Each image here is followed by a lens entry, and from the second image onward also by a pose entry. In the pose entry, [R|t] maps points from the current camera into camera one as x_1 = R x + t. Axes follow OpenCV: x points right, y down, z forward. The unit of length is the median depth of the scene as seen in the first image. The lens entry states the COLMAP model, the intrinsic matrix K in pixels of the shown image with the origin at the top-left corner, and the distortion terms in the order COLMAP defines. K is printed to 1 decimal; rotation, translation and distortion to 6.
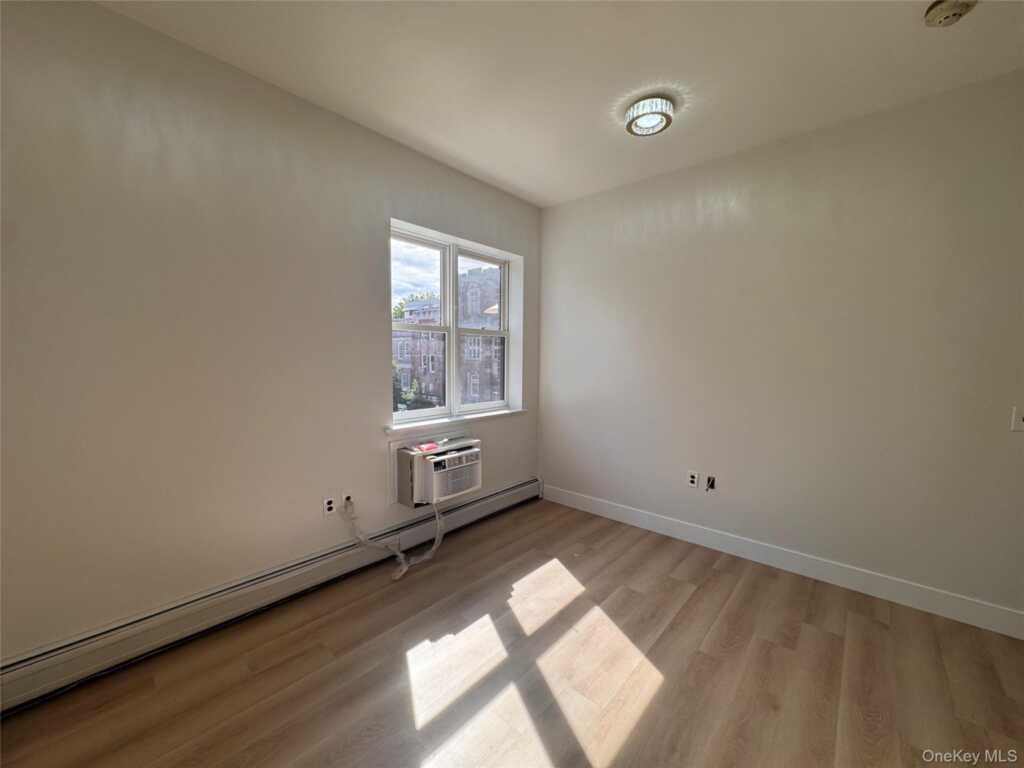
lens RADIAL K [[408.8, 0, 508.9], [0, 408.8, 383.6], [0, 0, 1]] dist [-0.001871, -0.000328]
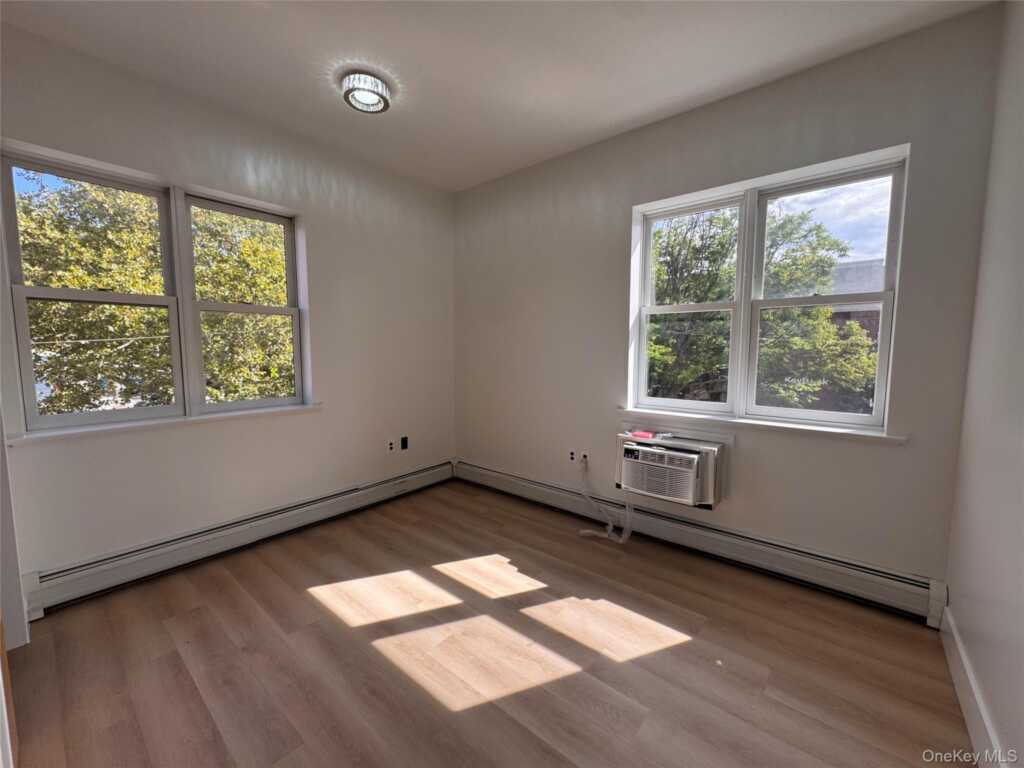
lens RADIAL K [[407.3, 0, 511.2], [0, 407.3, 383.6], [0, 0, 1]] dist [0.000193, 0.000055]
pose [[0.038267, 0.084410, -0.995696, 0.803573], [-0.068325, 0.994315, 0.081667, -0.022460], [0.996929, 0.064906, 0.043817, 0.712137]]
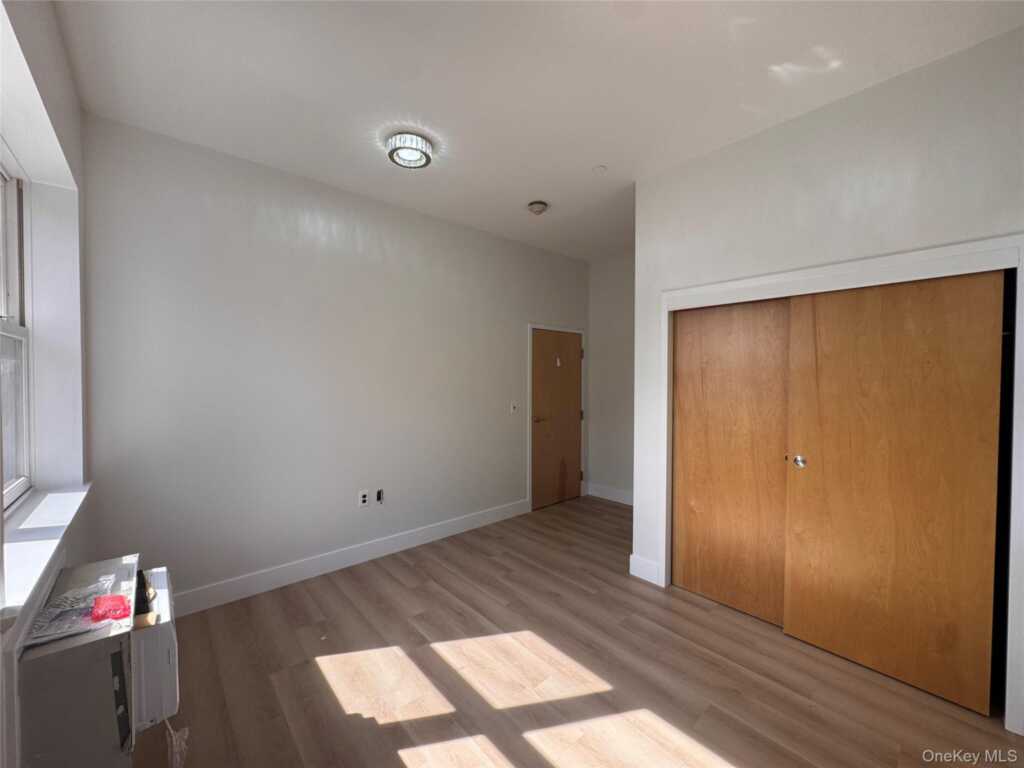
lens RADIAL K [[407.3, 0, 511.2], [0, 407.3, 383.6], [0, 0, 1]] dist [0.000193, 0.000055]
pose [[0.116922, -0.019826, 0.992943, -0.608362], [0.061661, 0.998017, 0.012667, -0.051490], [-0.991225, 0.059745, 0.117913, 0.591303]]
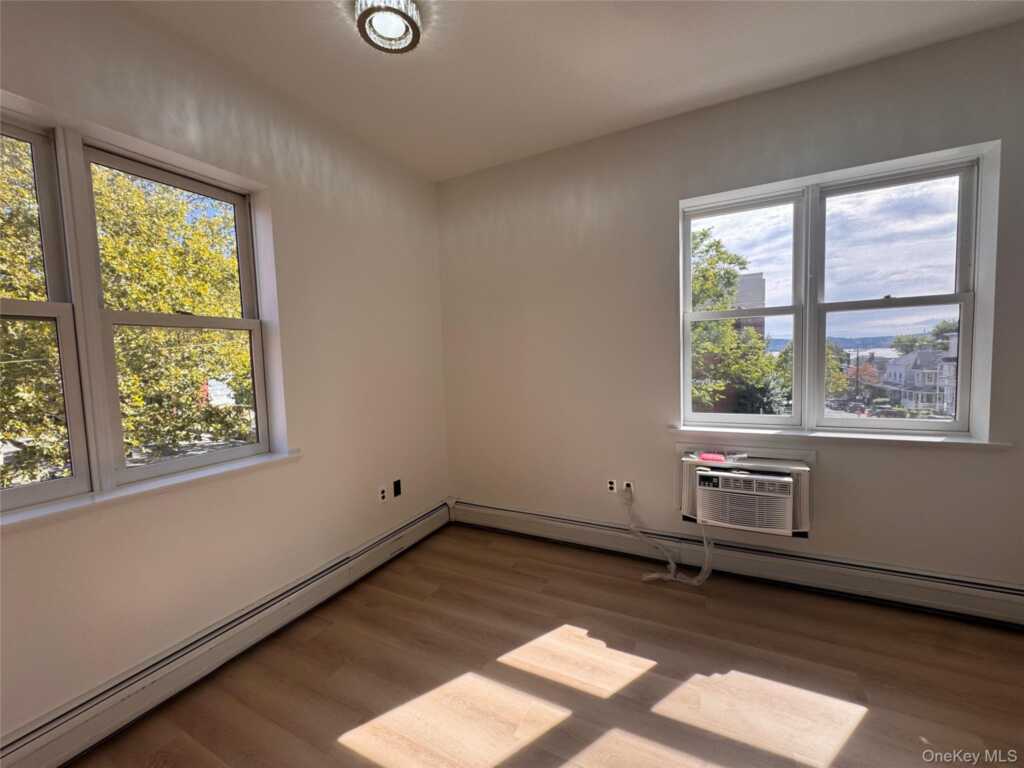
lens RADIAL K [[410.5, 0, 512.0], [0, 410.5, 384.0], [0, 0, 1]] dist [-0.001257, 0.000226]
pose [[0.257055, 0.050254, -0.965089, 0.553639], [-0.030705, 0.998568, 0.043819, -0.021159], [0.965909, 0.018369, 0.258230, 0.424740]]
